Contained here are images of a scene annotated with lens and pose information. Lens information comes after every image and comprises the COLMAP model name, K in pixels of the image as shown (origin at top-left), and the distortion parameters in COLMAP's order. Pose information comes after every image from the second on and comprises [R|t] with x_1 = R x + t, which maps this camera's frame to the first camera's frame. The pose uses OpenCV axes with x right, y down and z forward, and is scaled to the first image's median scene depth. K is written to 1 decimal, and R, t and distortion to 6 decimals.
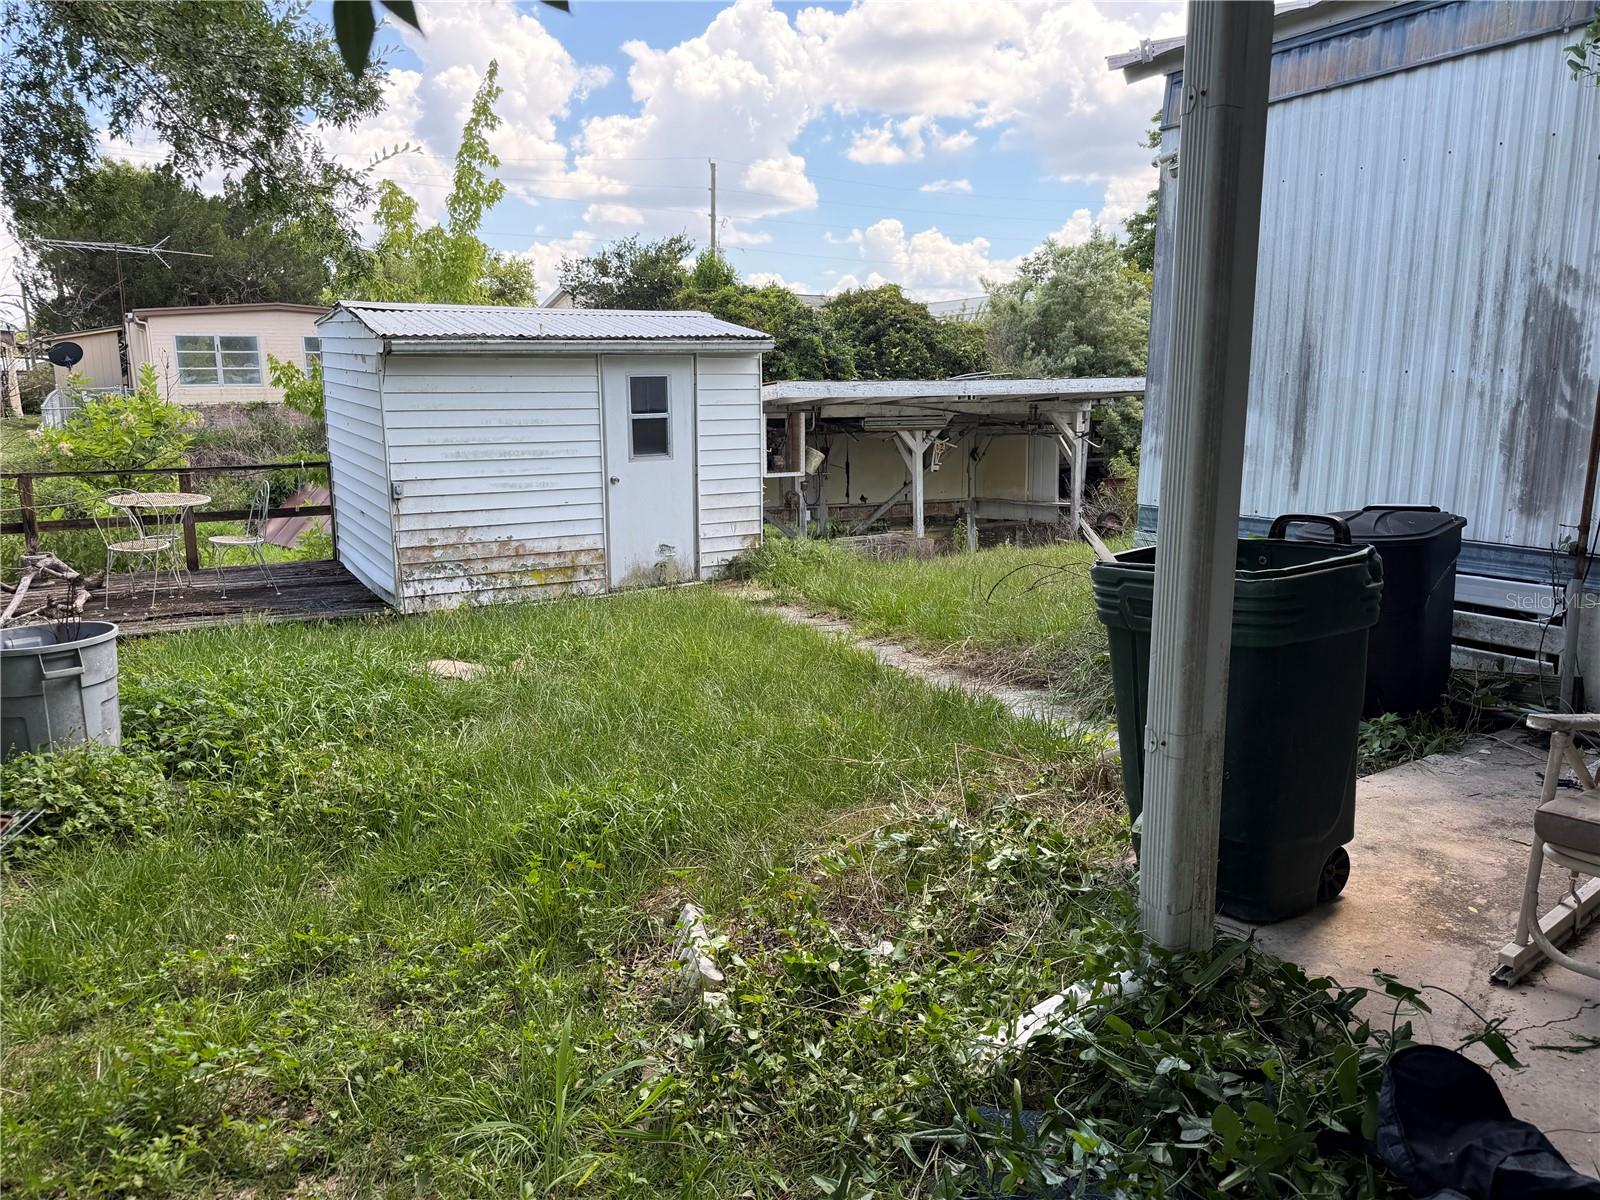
lens RADIAL K [[1122.2, 0, 800.0], [0, 1122.2, 600.0], [0, 0, 1]] dist [0.124540, -0.139489]
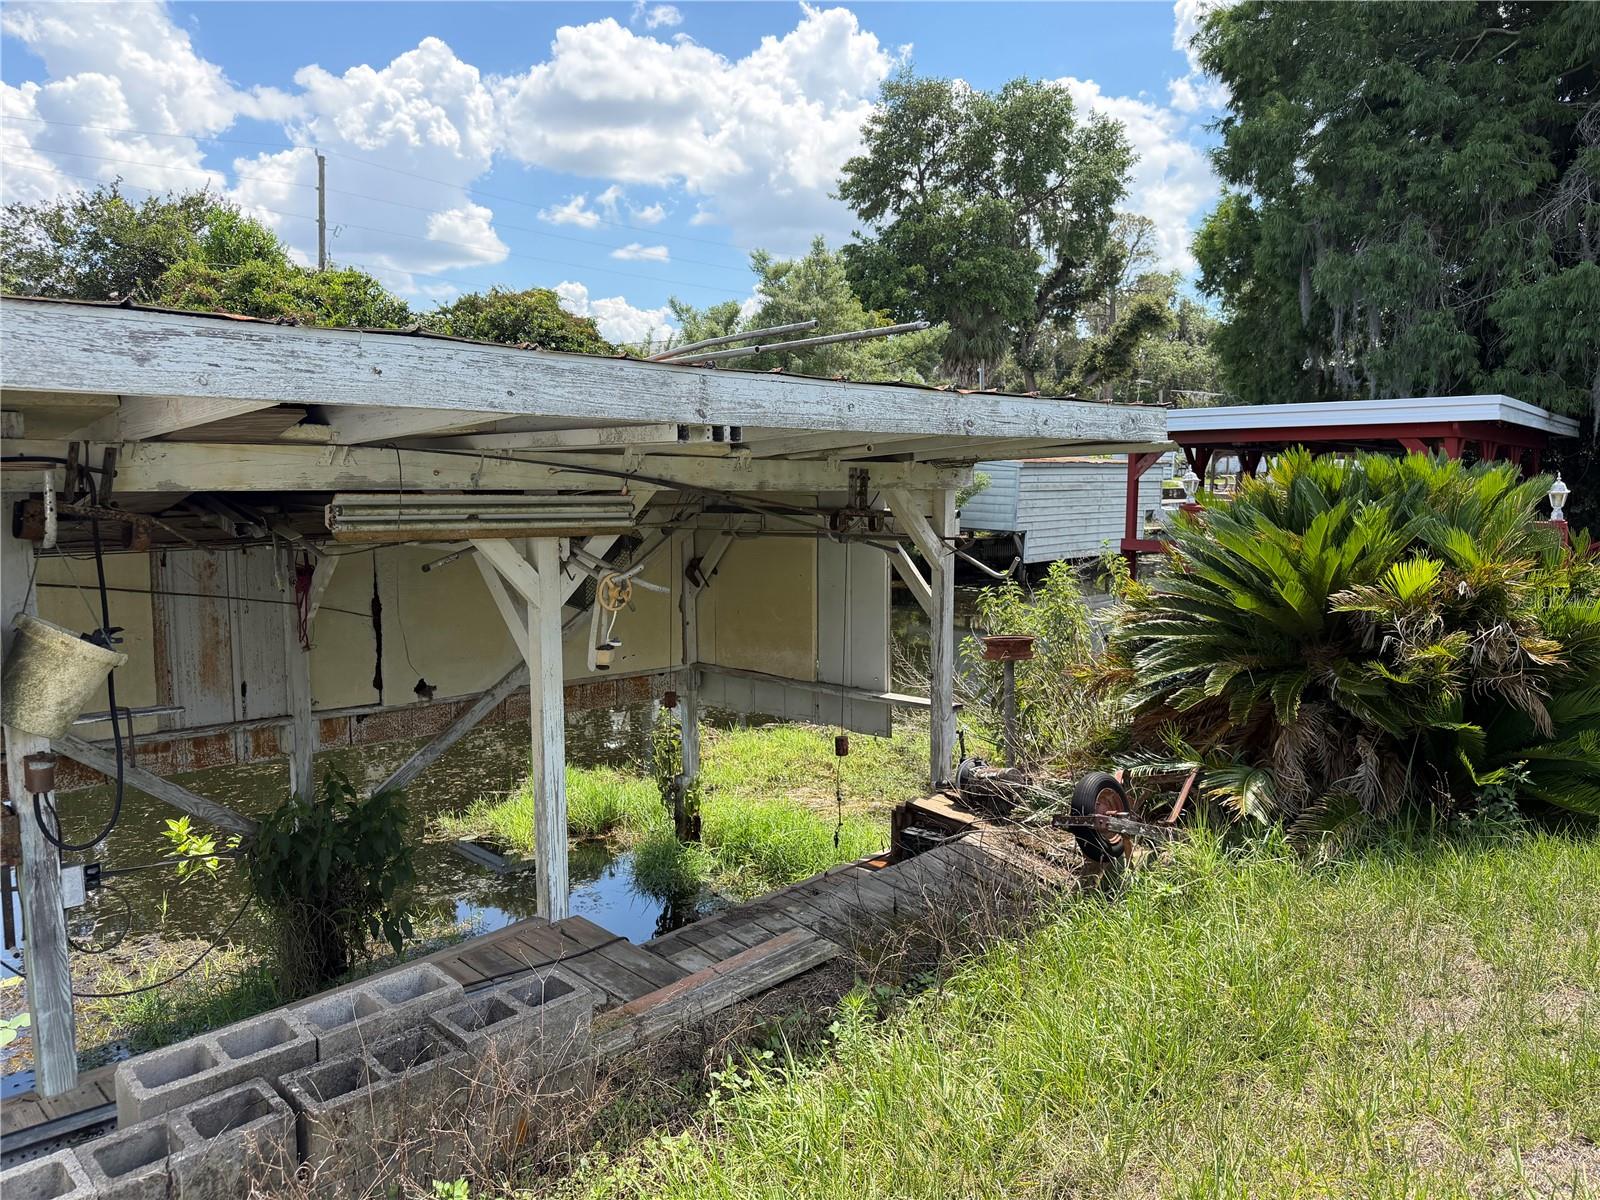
lens RADIAL K [[1122.2, 0, 800.0], [0, 1122.2, 600.0], [0, 0, 1]] dist [0.124540, -0.139489]
pose [[0.962080, -0.011587, 0.272522, 0.074790], [0.026560, 0.998329, -0.051315, -0.096838], [-0.271473, 0.056607, 0.960780, 0.569262]]
